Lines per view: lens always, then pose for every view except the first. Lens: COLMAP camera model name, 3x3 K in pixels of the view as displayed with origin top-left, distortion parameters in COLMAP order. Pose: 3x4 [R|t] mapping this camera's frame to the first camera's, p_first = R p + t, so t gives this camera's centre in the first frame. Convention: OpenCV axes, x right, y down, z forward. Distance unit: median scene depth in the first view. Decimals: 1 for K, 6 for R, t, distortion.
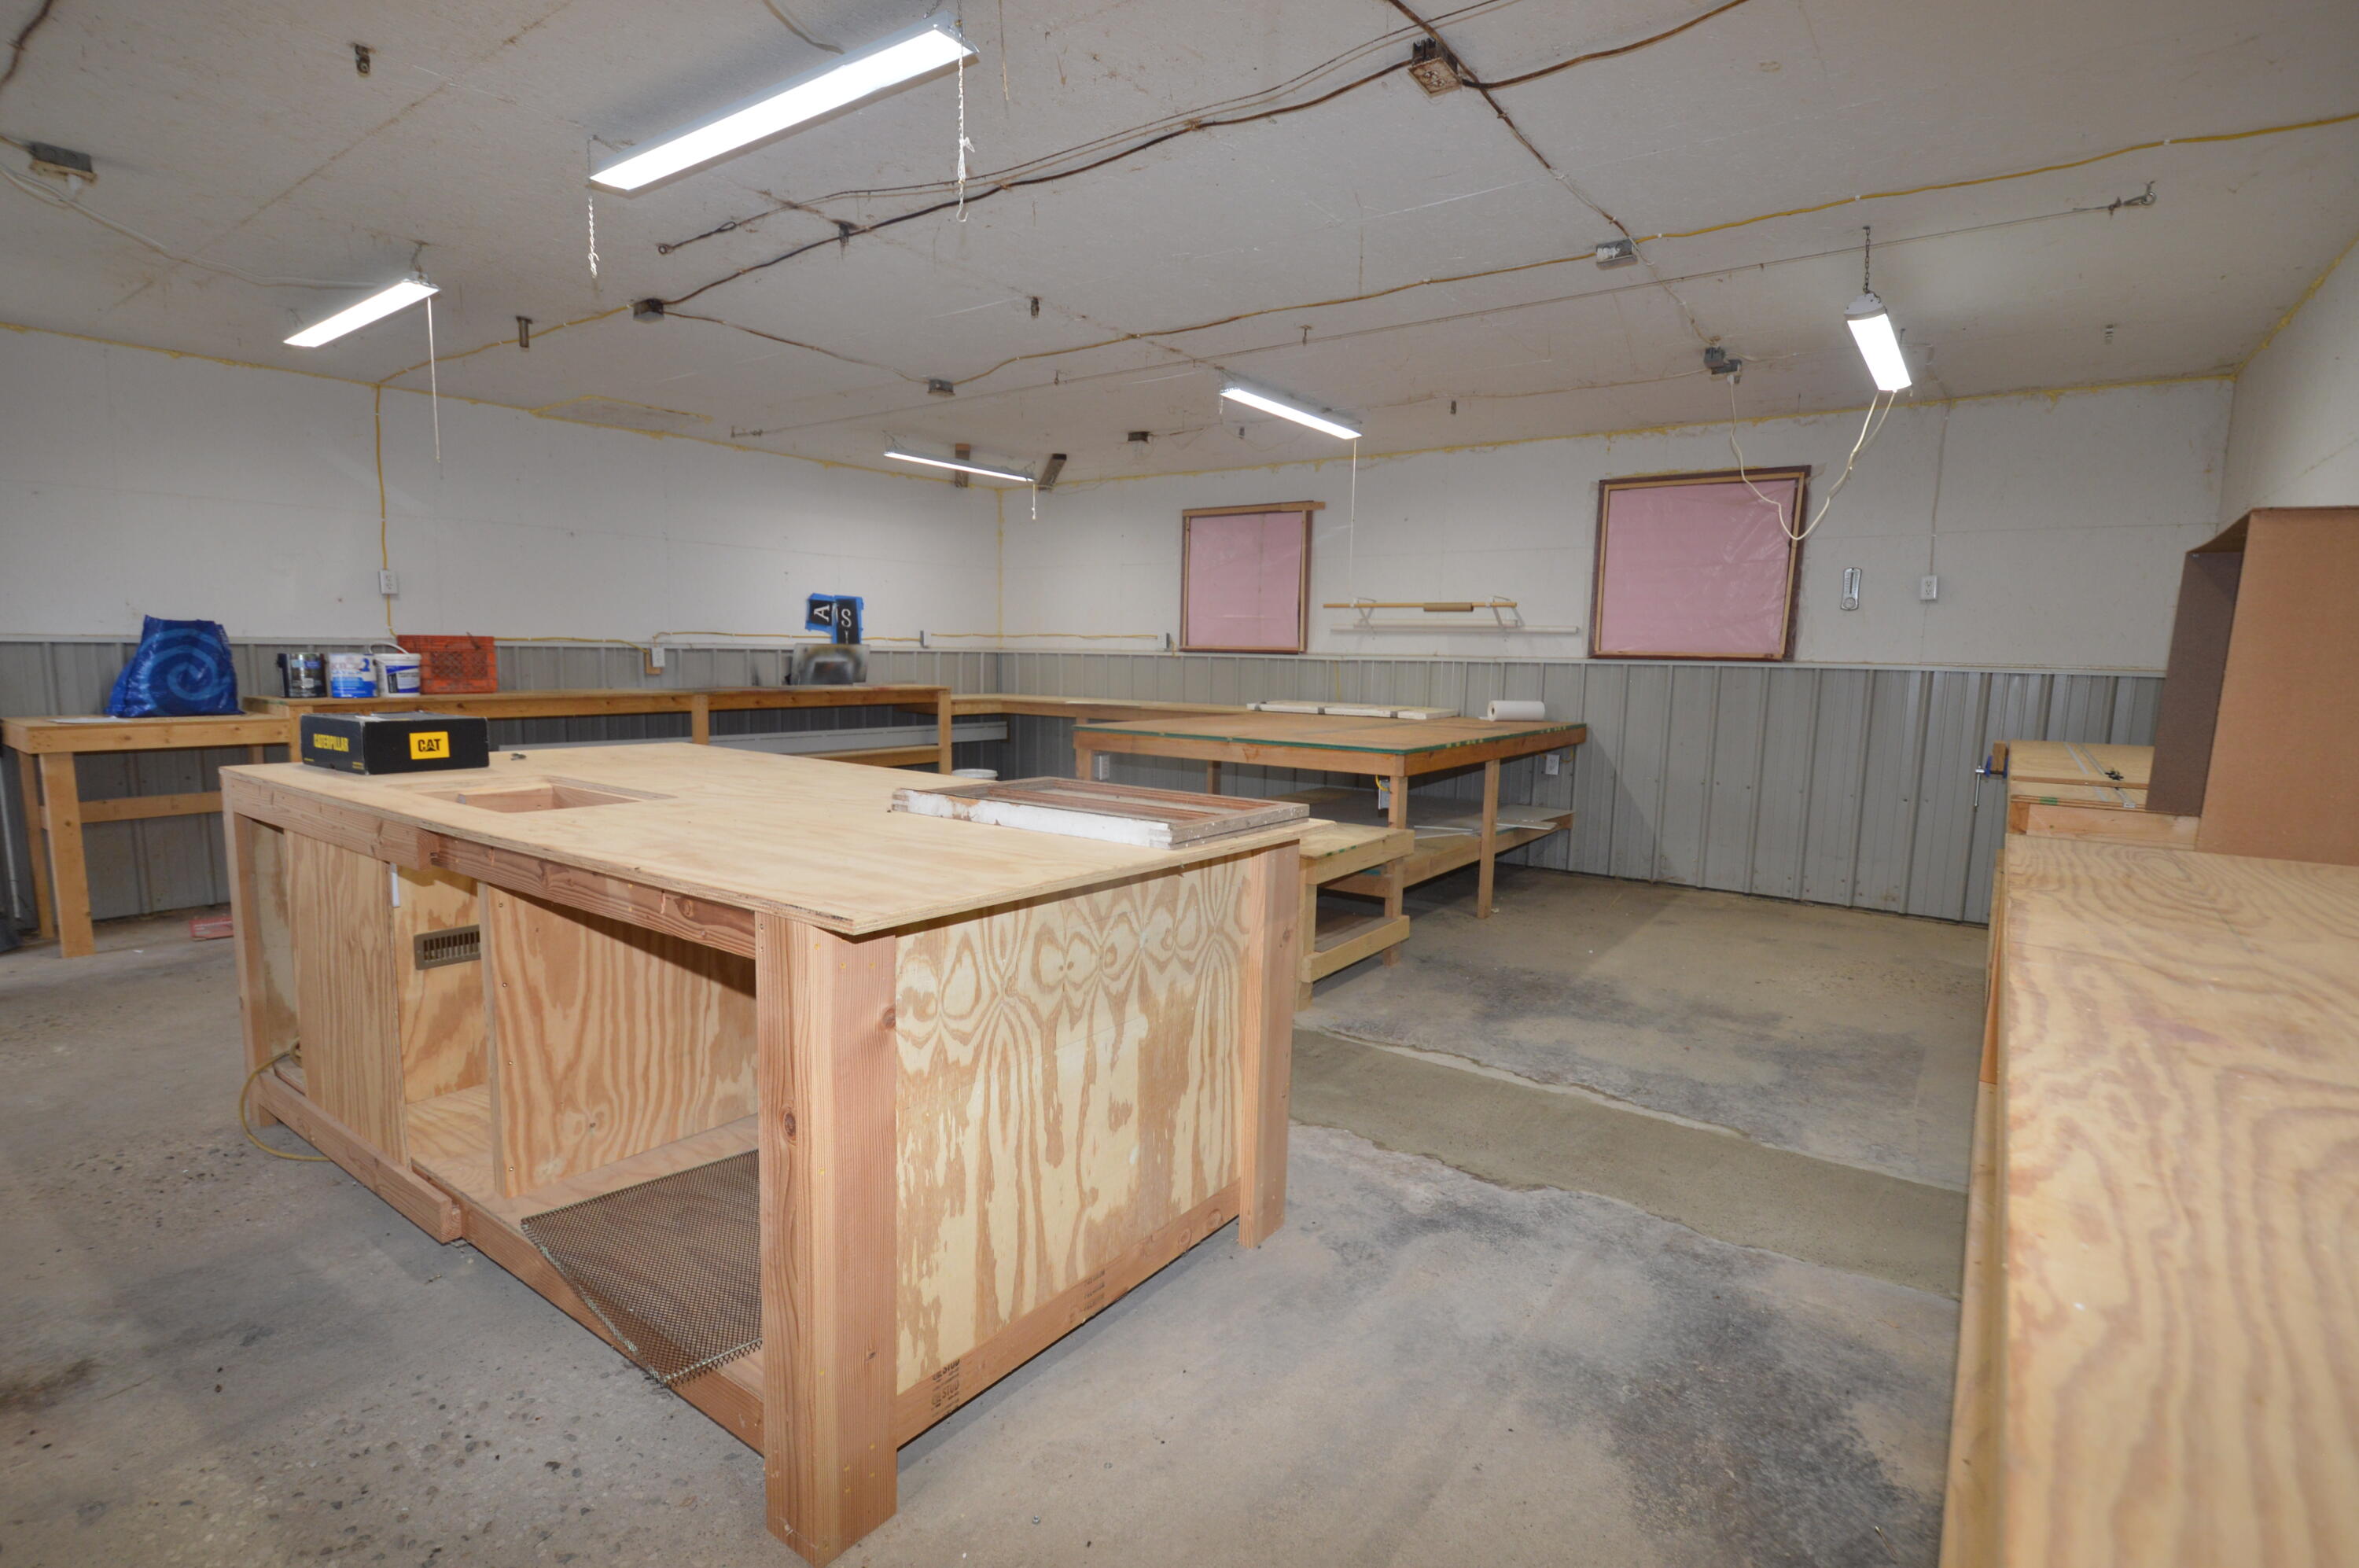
lens RADIAL K [[1133.1, 0, 1178.5], [0, 1133.1, 795.0], [0, 0, 1]] dist [-0.001288, -0.001219]
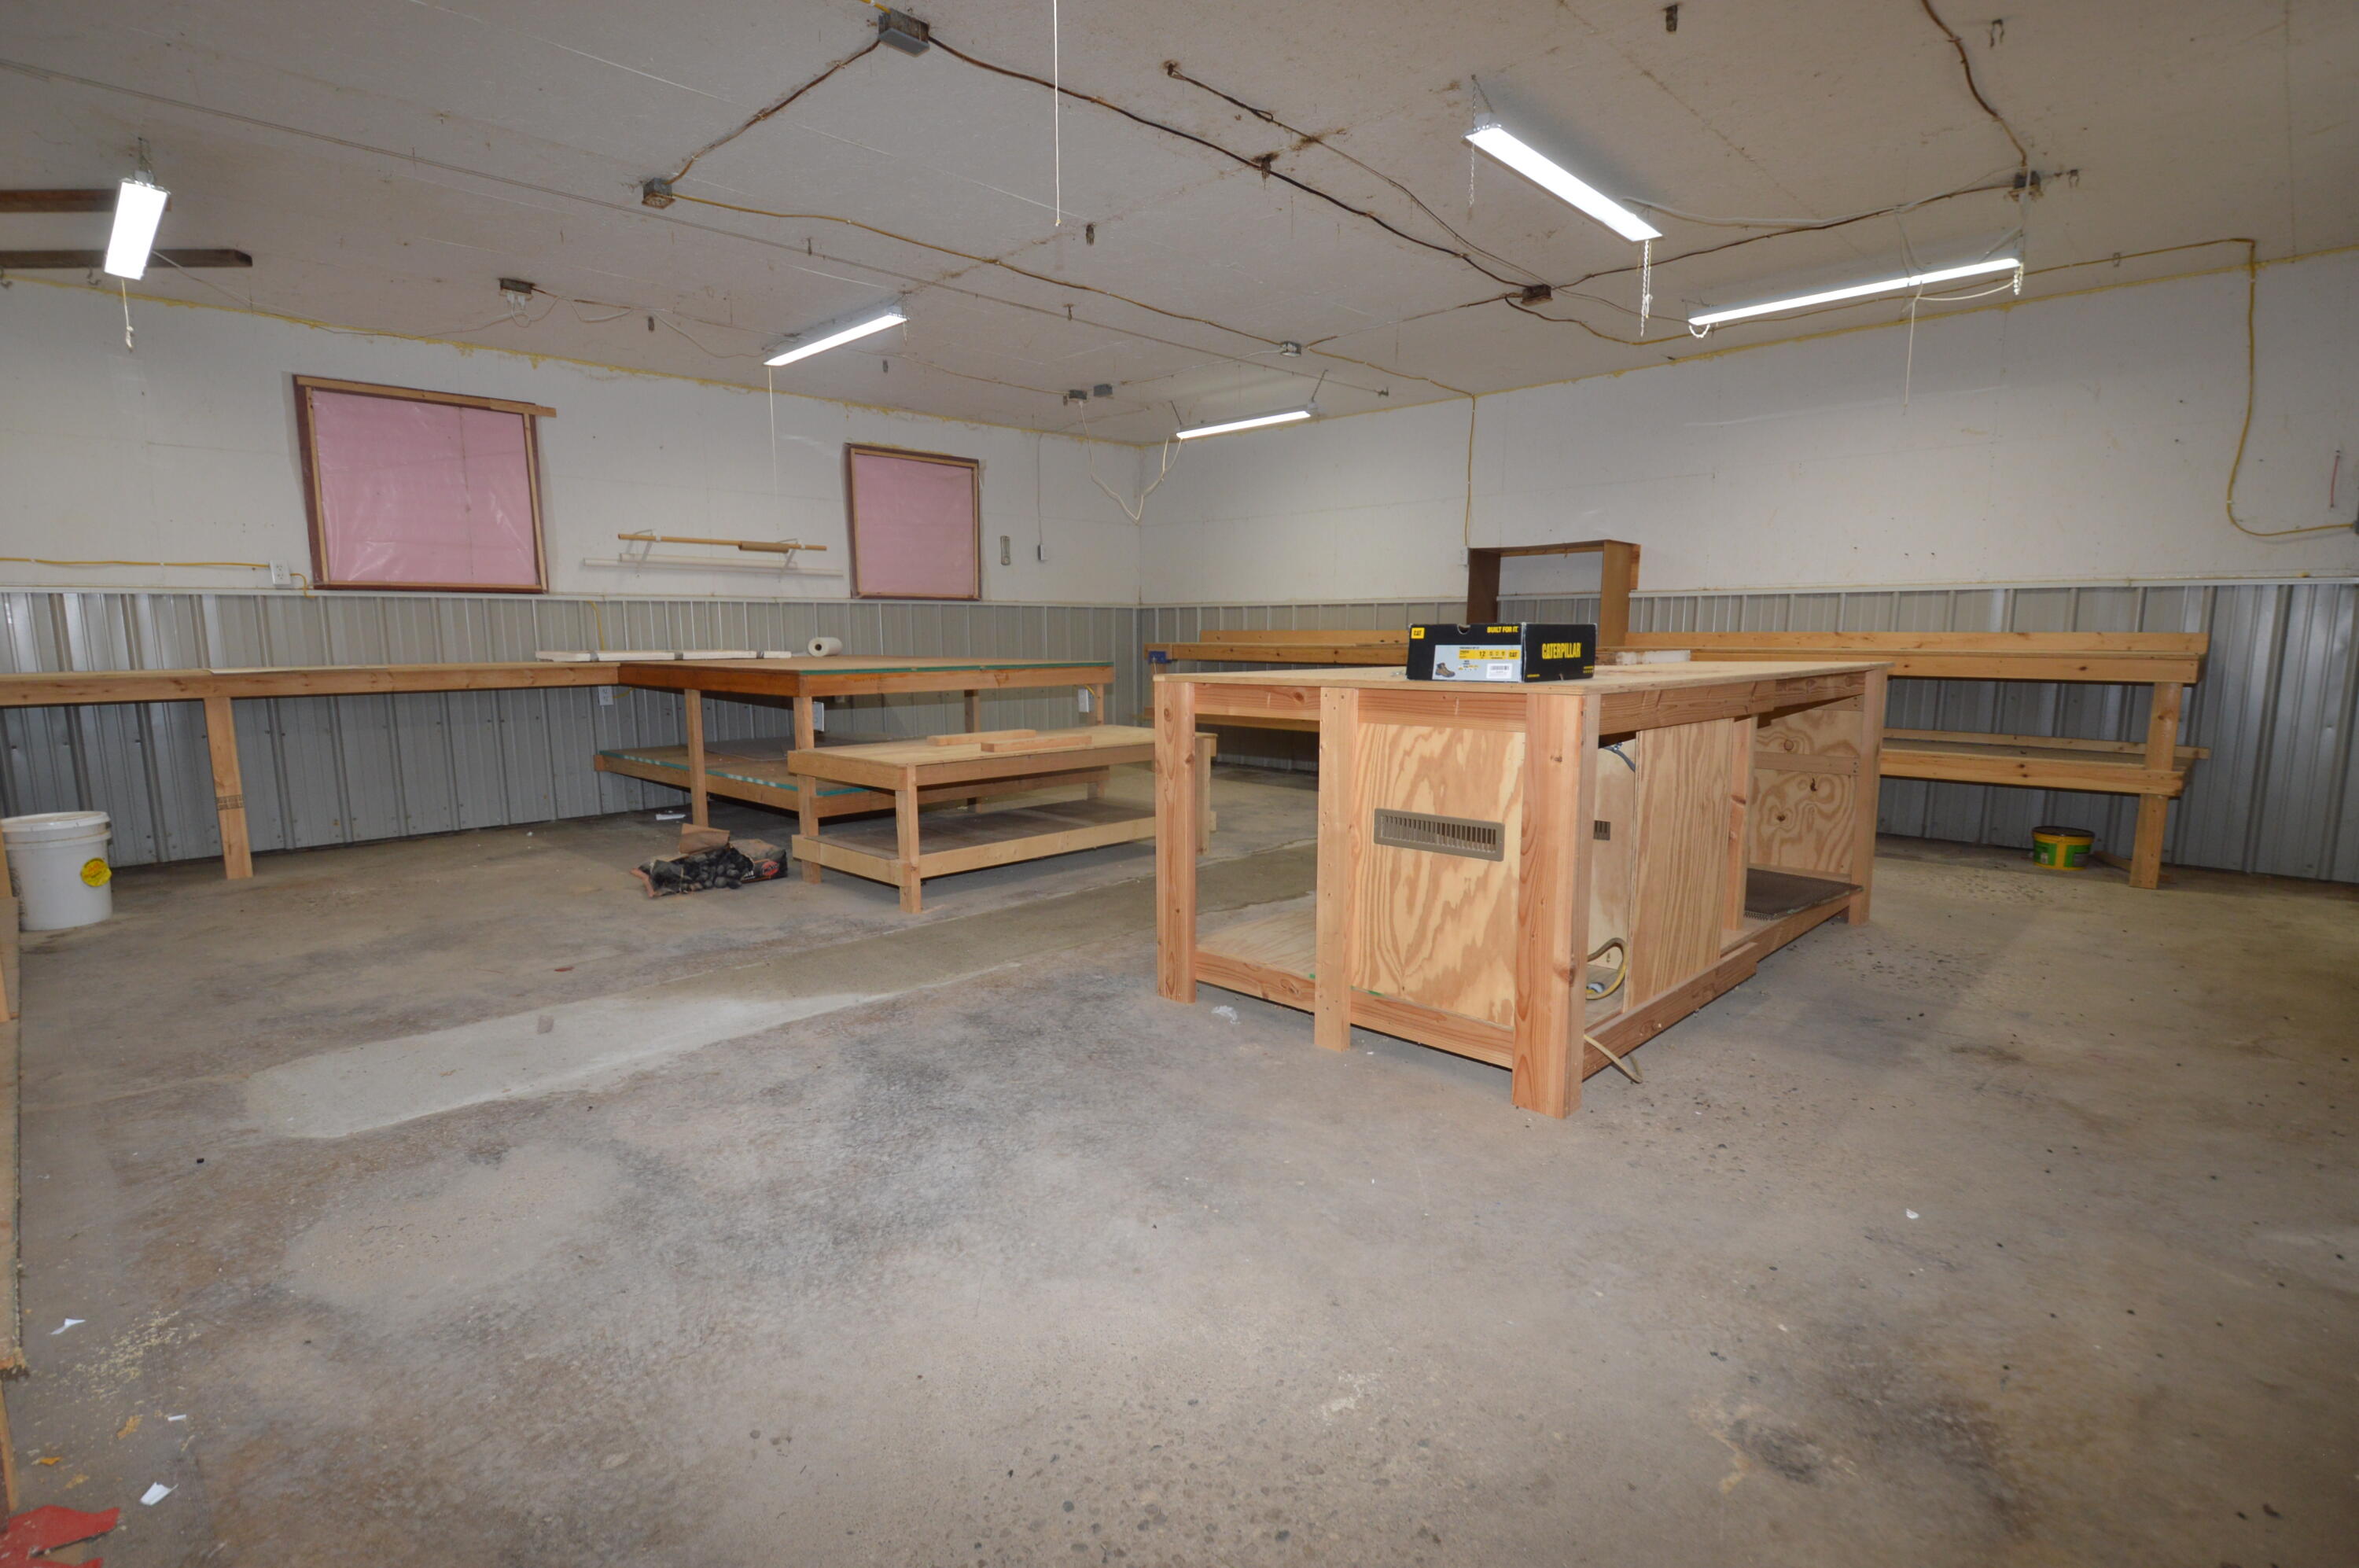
lens RADIAL K [[1133.1, 0, 1179.7], [0, 1133.1, 784.5], [0, 0, 1]] dist [-0.001288, -0.001219]
pose [[0.149782, -0.151426, 0.977055, -0.803211], [0.130596, 0.982574, 0.132261, -0.047848], [-0.980056, 0.107789, 0.166948, 0.548583]]
